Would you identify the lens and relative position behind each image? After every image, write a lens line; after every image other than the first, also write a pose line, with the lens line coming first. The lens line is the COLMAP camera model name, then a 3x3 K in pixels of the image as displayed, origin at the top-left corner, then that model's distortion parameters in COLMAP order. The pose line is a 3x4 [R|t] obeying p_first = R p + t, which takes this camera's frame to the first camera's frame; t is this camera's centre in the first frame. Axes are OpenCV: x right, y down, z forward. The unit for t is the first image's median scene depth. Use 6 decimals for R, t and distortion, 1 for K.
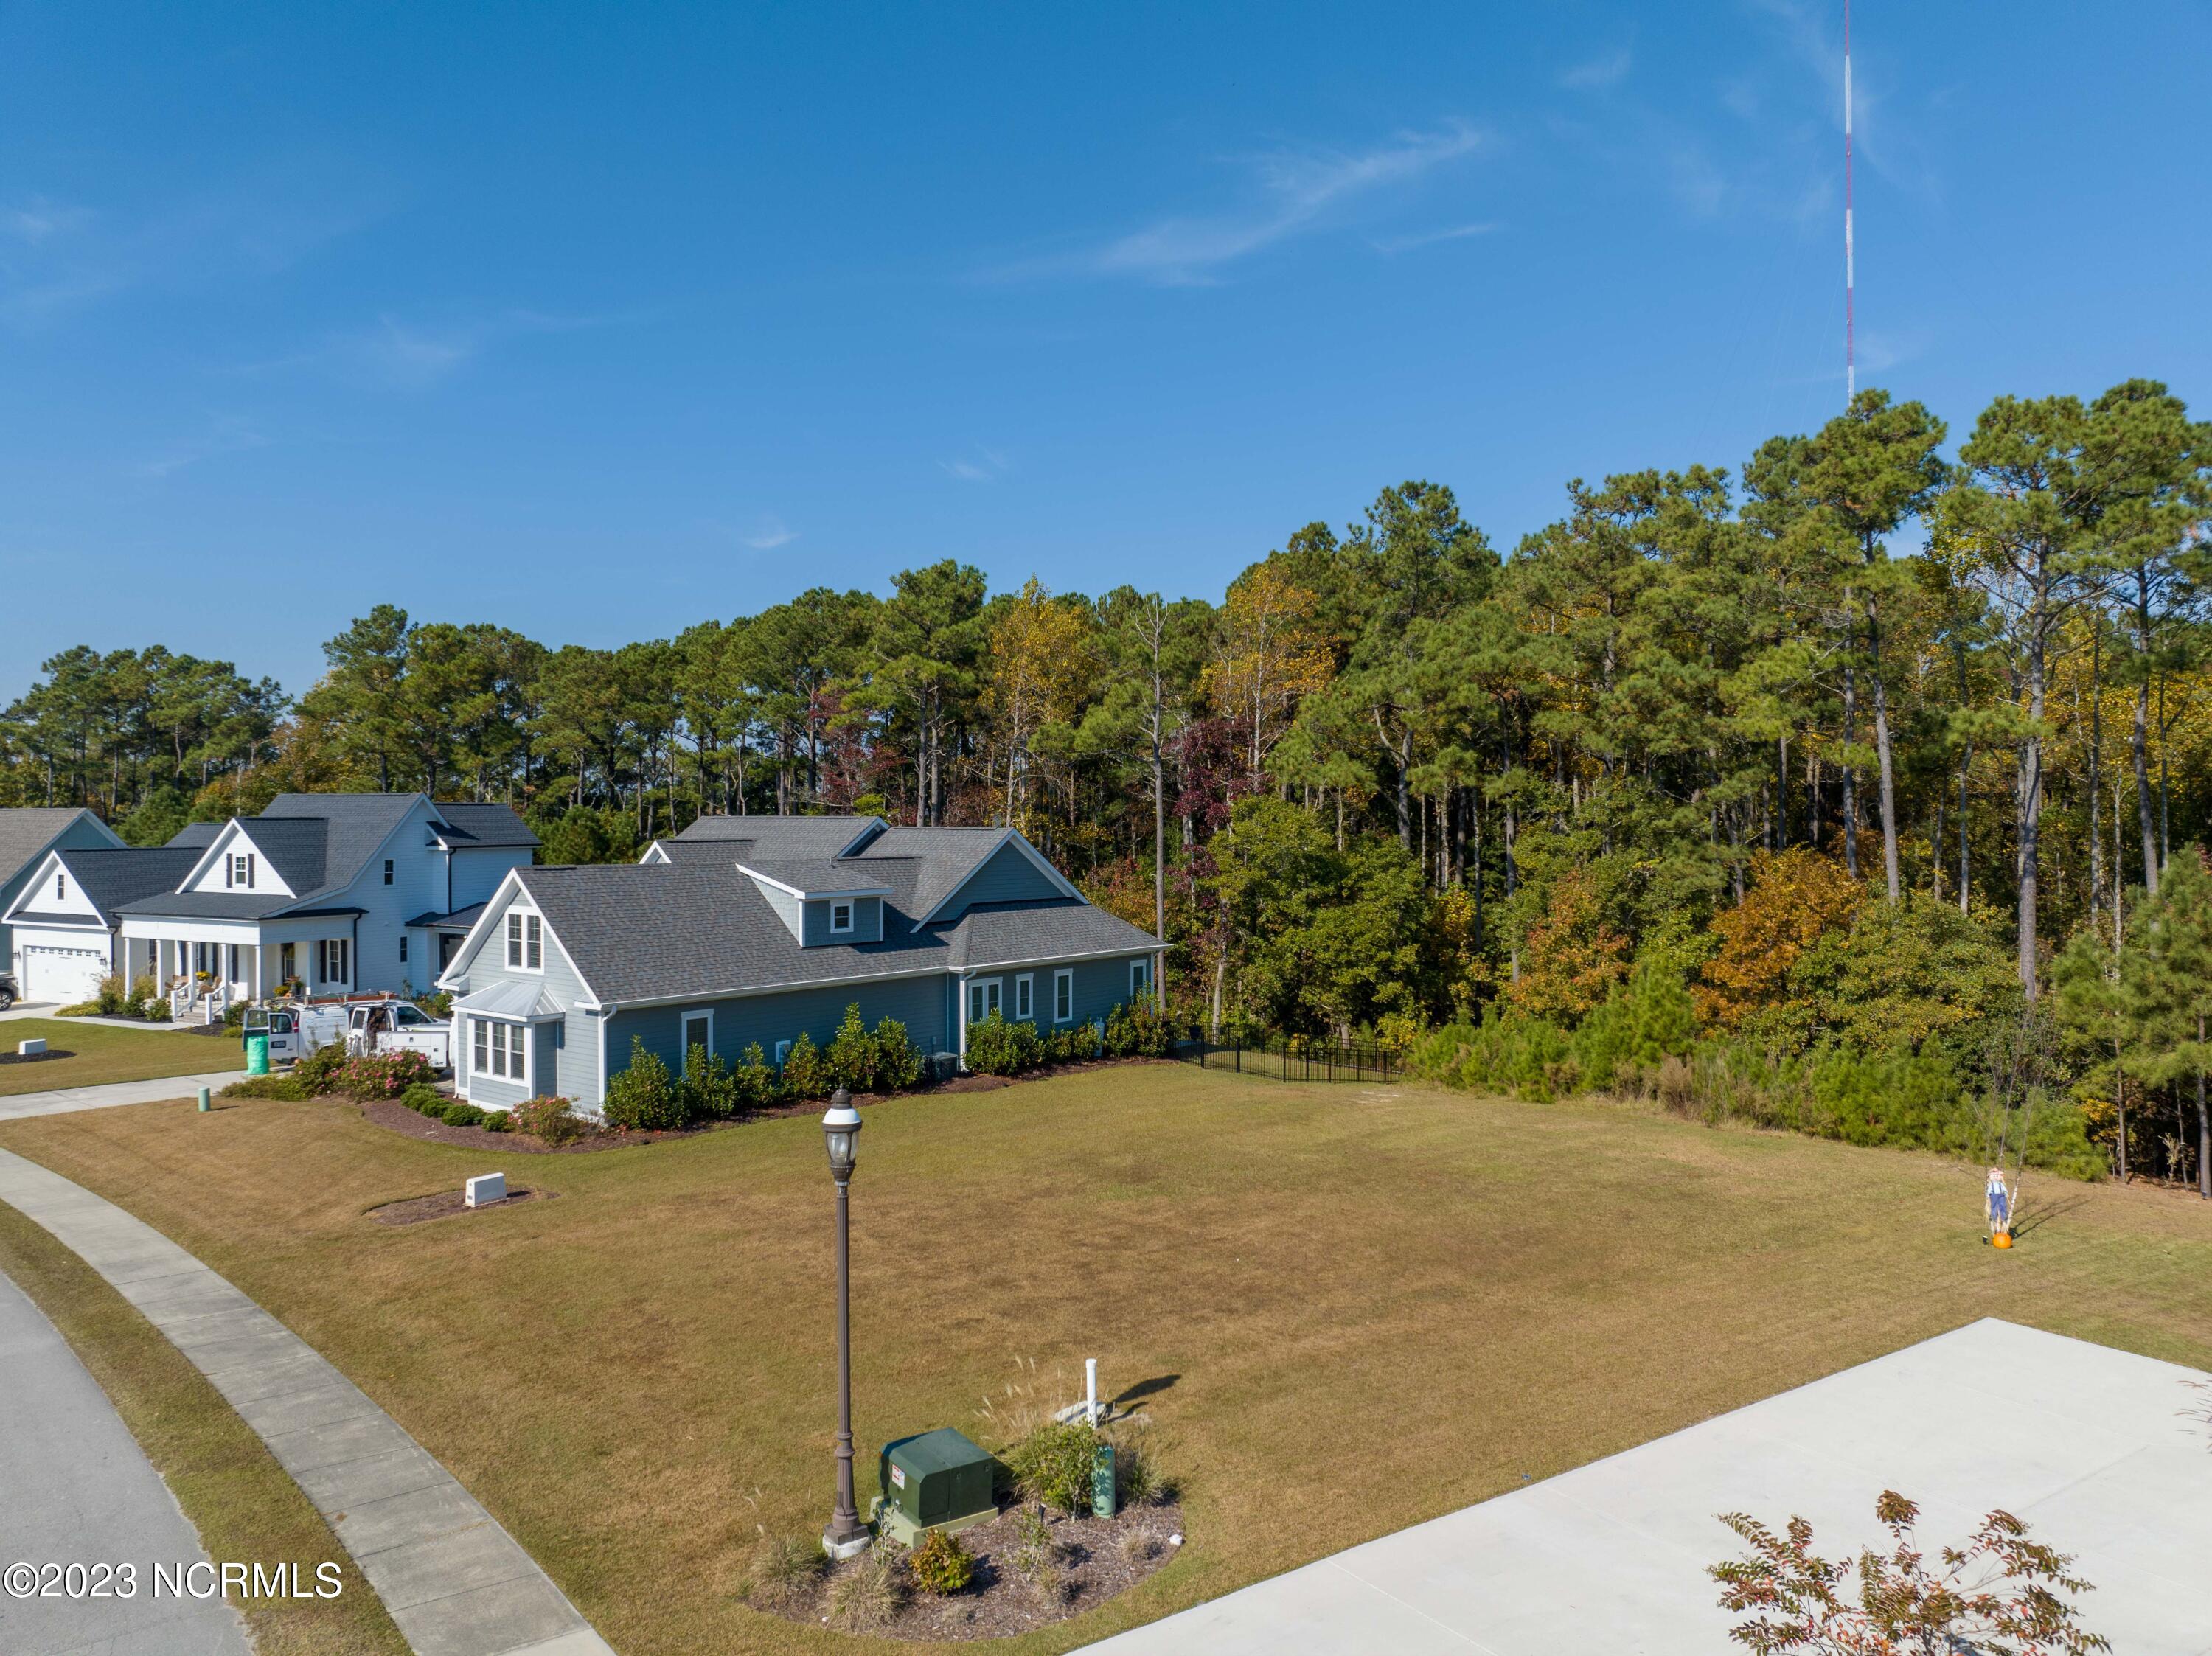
lens RADIAL K [[1557.9, 0, 1110.0], [0, 1557.9, 829.2], [0, 0, 1]] dist [-0.032840, -0.005069]
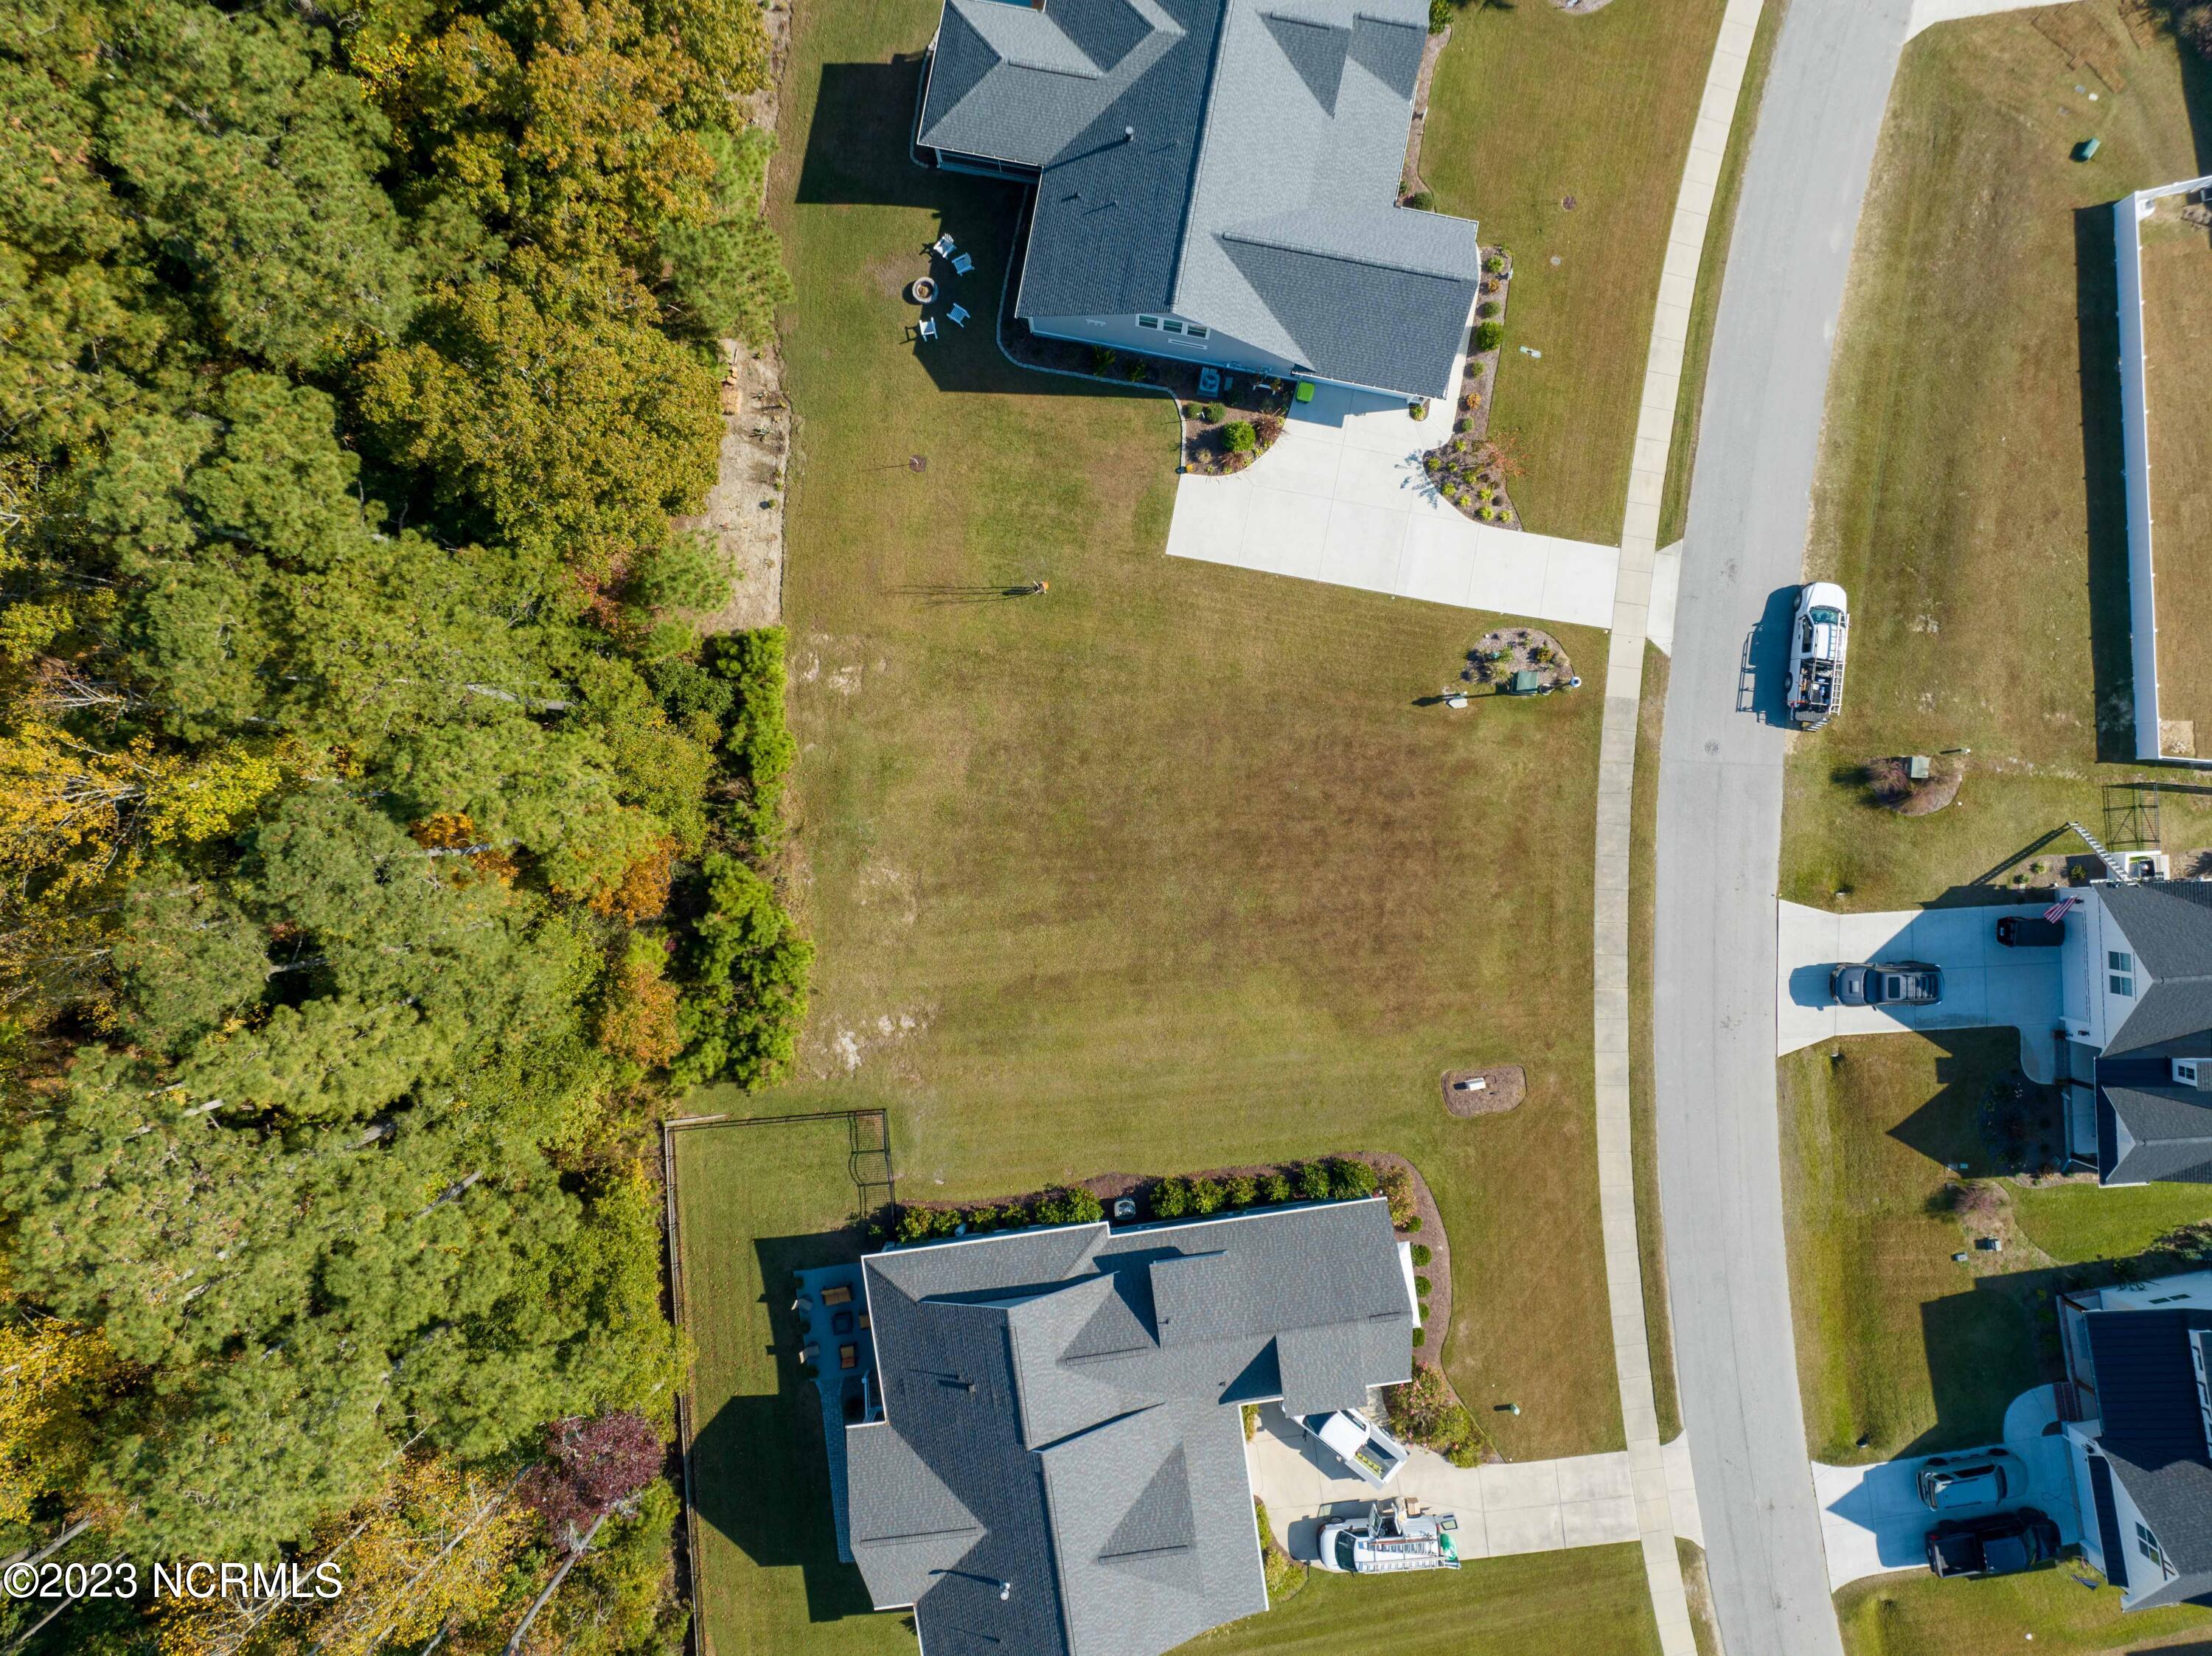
lens RADIAL K [[1557.9, 0, 1110.0], [0, 1557.9, 829.2], [0, 0, 1]] dist [-0.032840, -0.005069]
pose [[-0.726490, -0.687006, -0.015326, 0.157239], [0.003334, -0.025826, 0.999661, -1.211219], [-0.687169, 0.726193, 0.021053, 0.646893]]
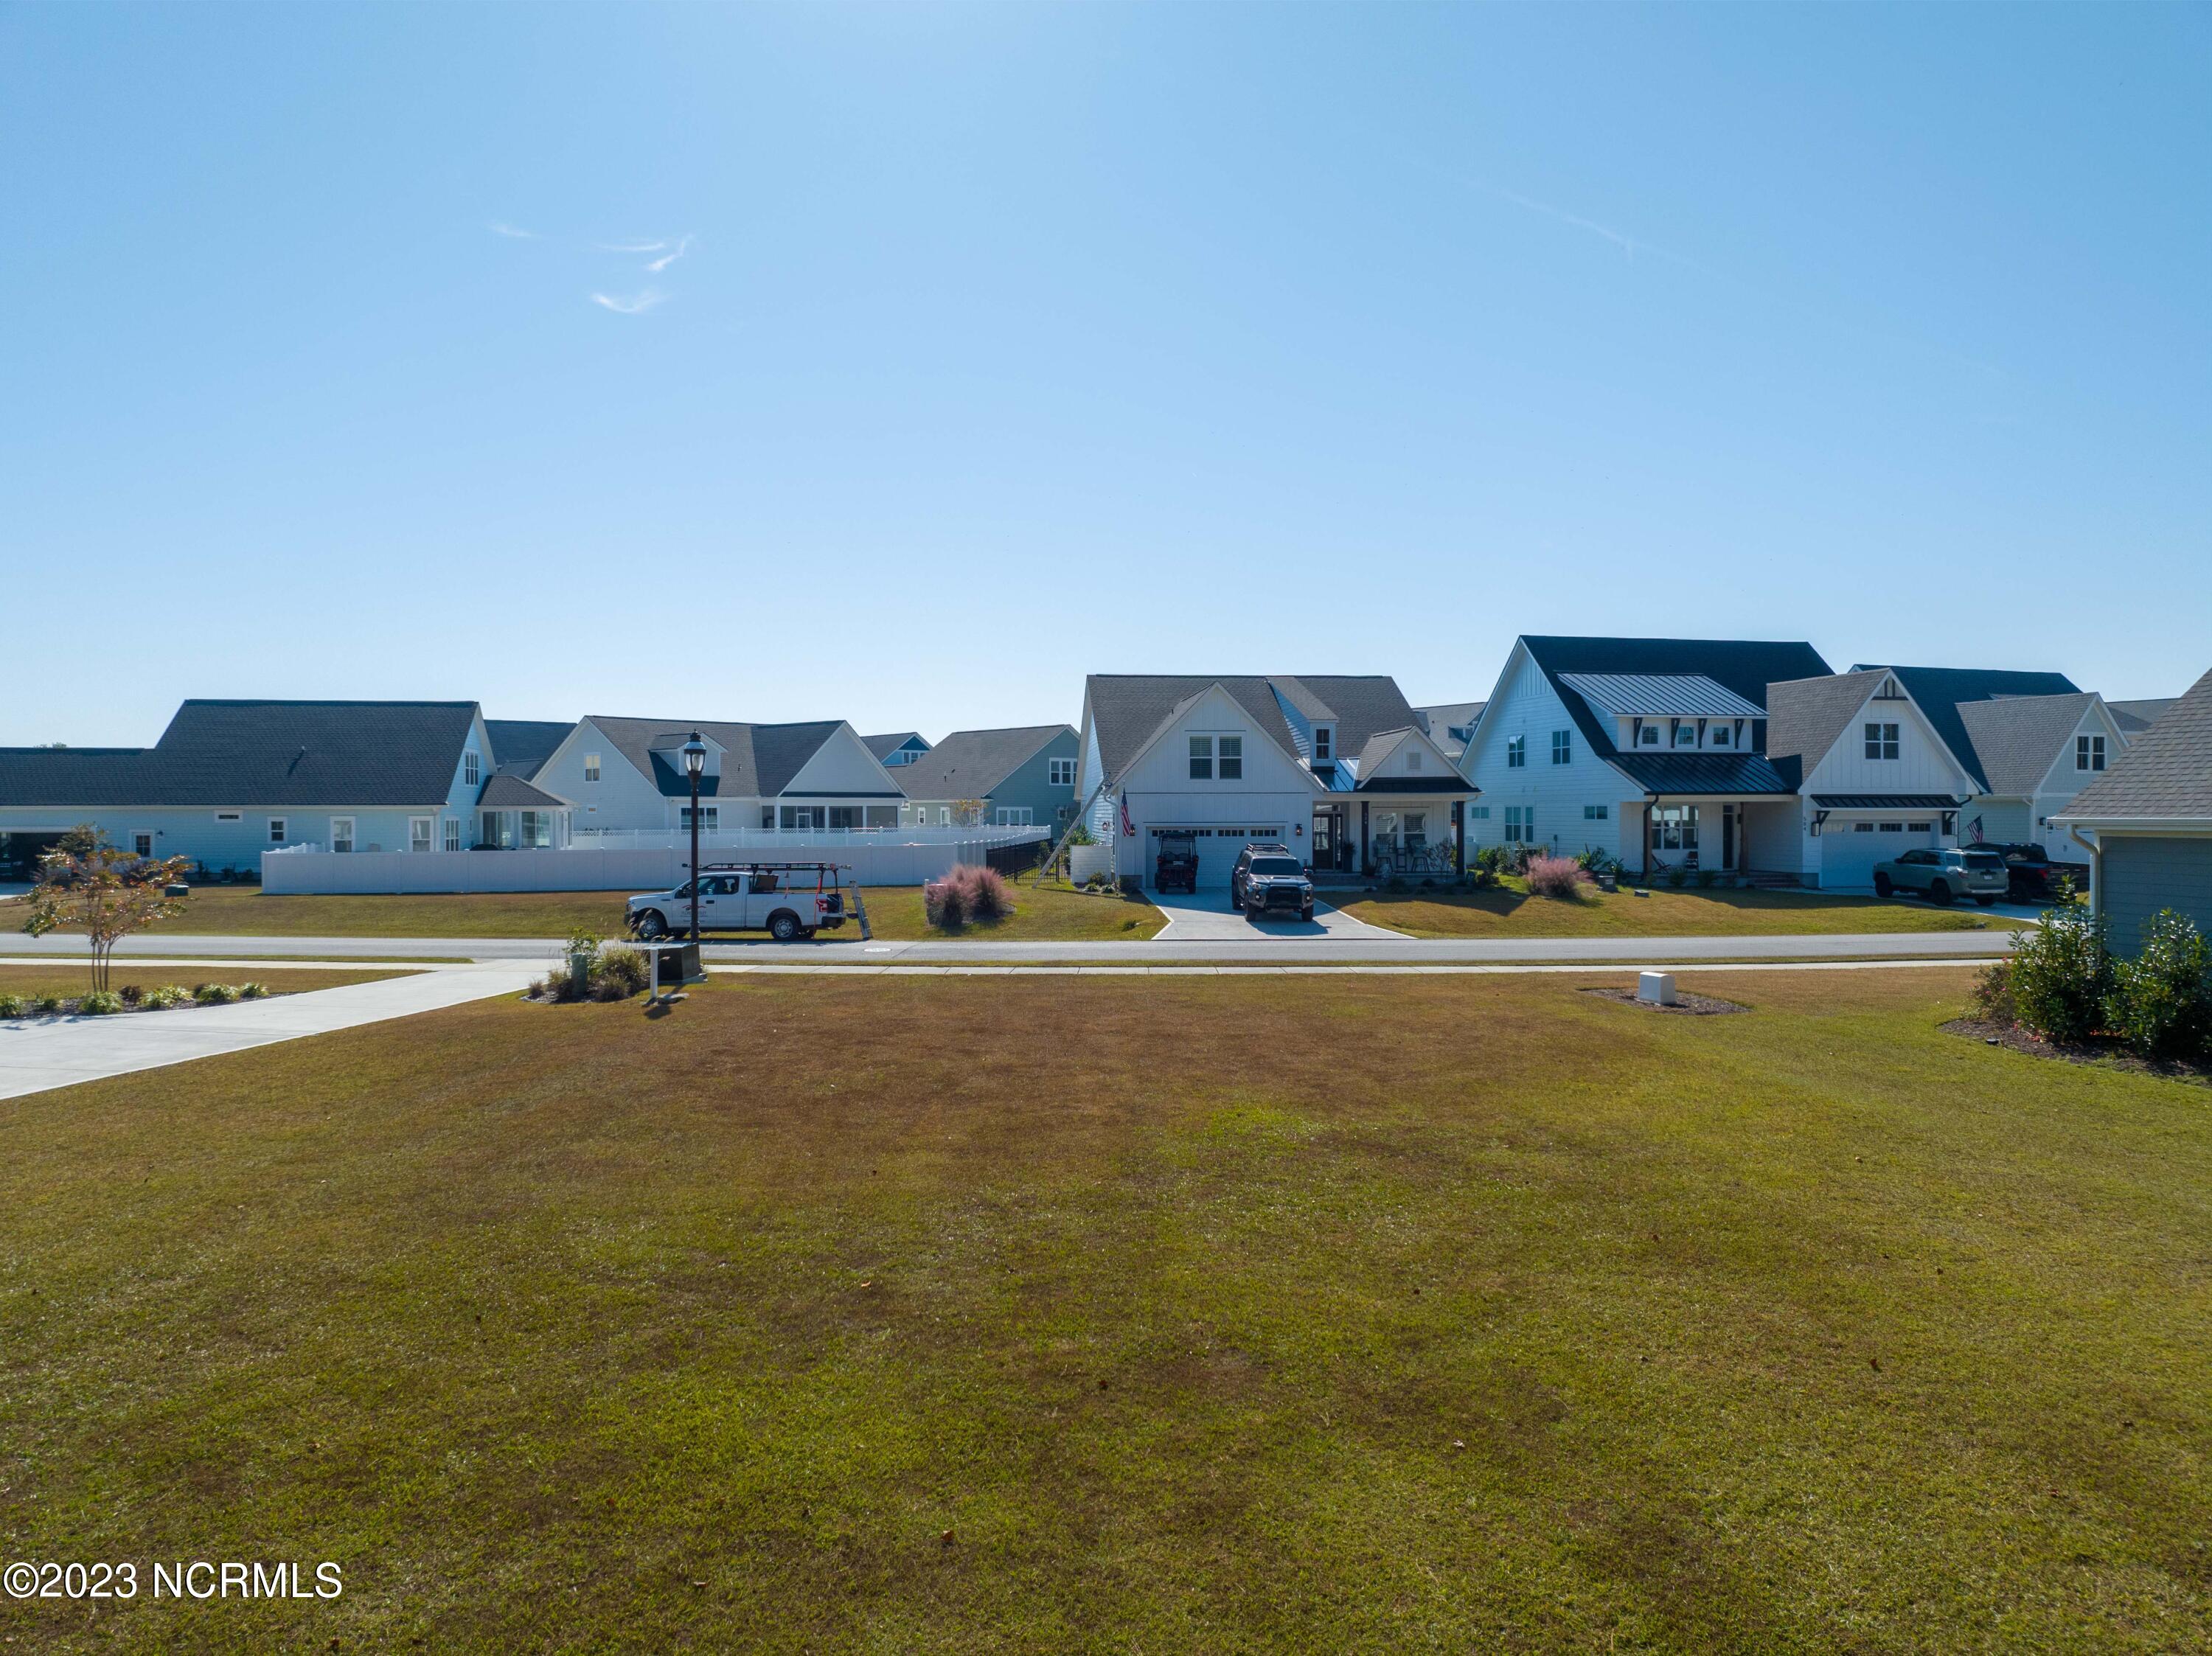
lens RADIAL K [[1558.4, 0, 1106.8], [0, 1558.4, 825.8], [0, 0, 1]] dist [-0.043647, -0.001814]
pose [[-0.672389, 0.008064, -0.740154, 0.274181], [-0.004003, 0.999886, 0.014530, 0.080521], [0.740187, 0.012732, -0.672280, 0.836626]]
